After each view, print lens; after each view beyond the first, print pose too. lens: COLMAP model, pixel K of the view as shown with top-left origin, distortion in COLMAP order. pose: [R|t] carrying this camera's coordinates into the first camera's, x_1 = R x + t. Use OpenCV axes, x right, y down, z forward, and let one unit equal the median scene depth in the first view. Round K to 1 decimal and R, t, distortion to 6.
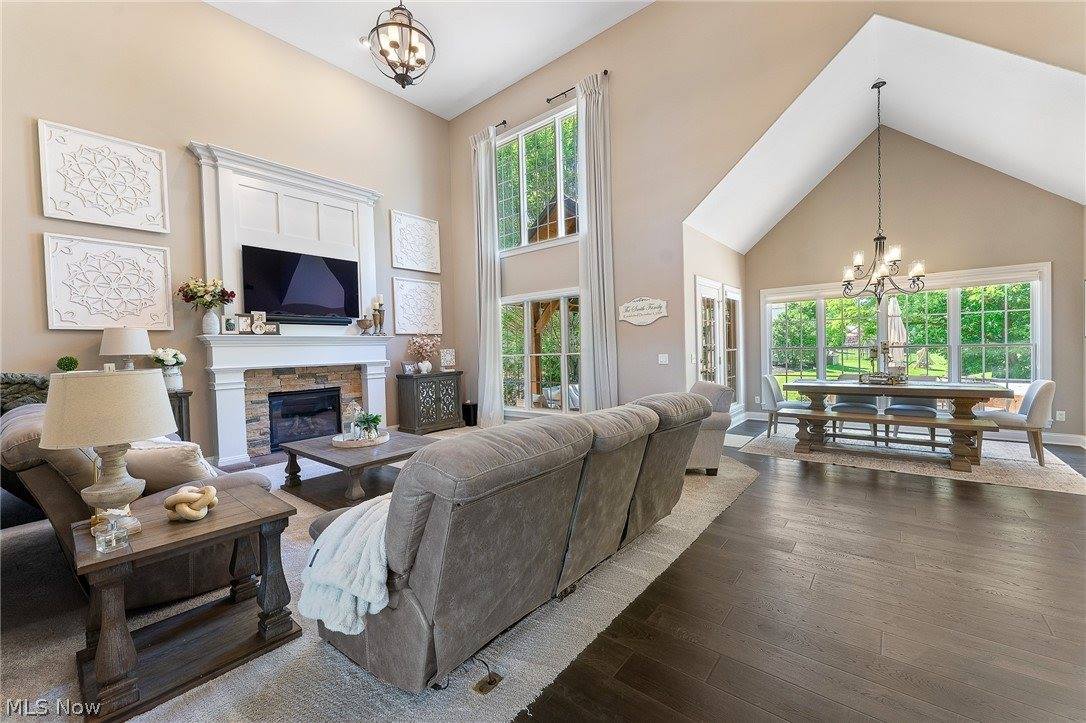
lens RADIAL K [[432.7, 0, 547.1], [0, 432.7, 357.1], [0, 0, 1]] dist [-0.006093, -0.000781]
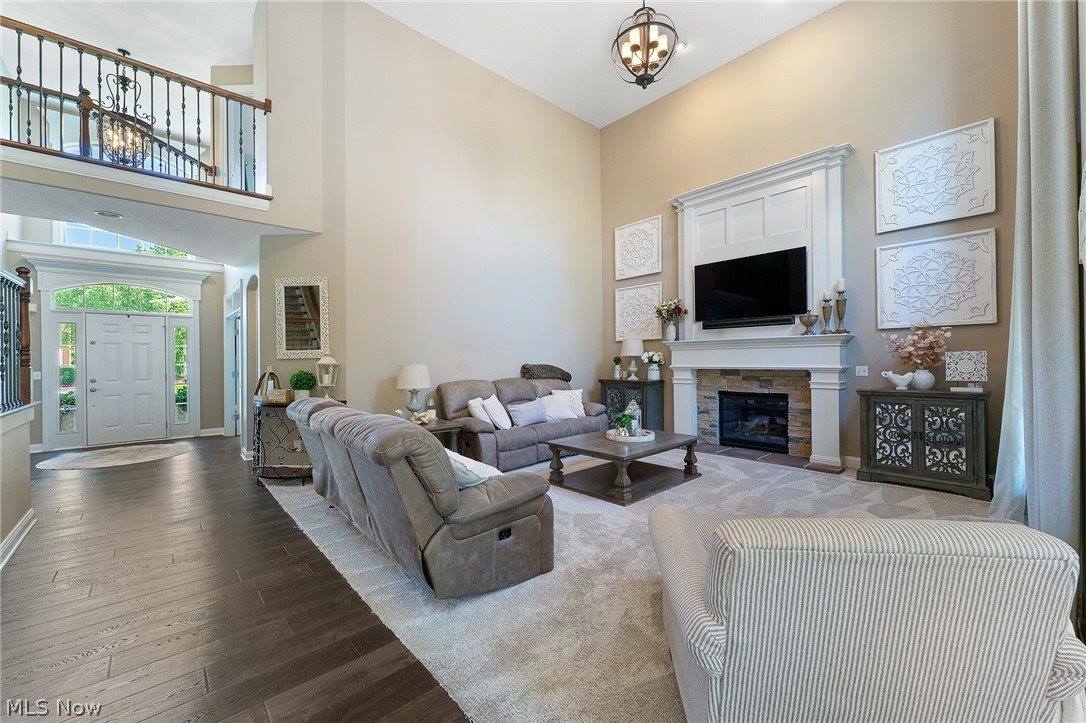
lens RADIAL K [[432.7, 0, 537.4], [0, 432.7, 356.5], [0, 0, 1]] dist [-0.006093, -0.000781]
pose [[-0.172228, 0.022976, -0.984789, 0.561184], [-0.000604, 0.999725, 0.023430, -0.033554], [0.985057, 0.004630, -0.172166, 0.759138]]
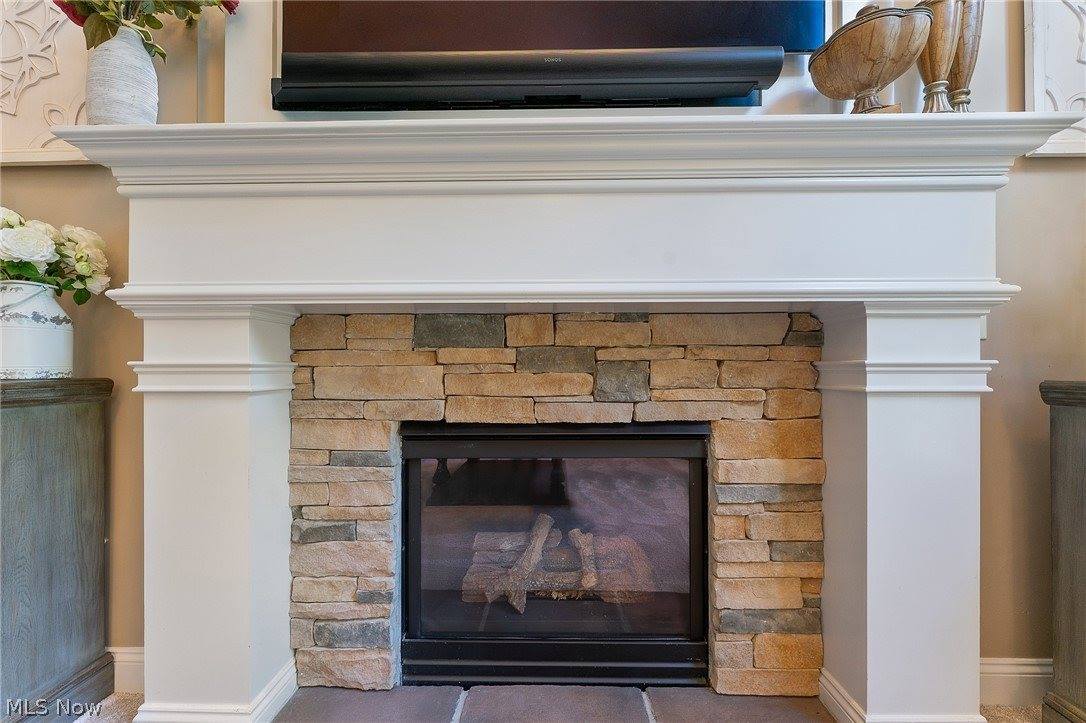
lens RADIAL K [[432.7, 0, 543.2], [0, 432.7, 363.9], [0, 0, 1]] dist [-0.006093, -0.000781]
pose [[0.598021, 0.024300, -0.801112, -0.429202], [-0.027332, 0.999577, 0.009917, 0.049443], [0.801015, 0.015966, 0.598432, 0.959330]]
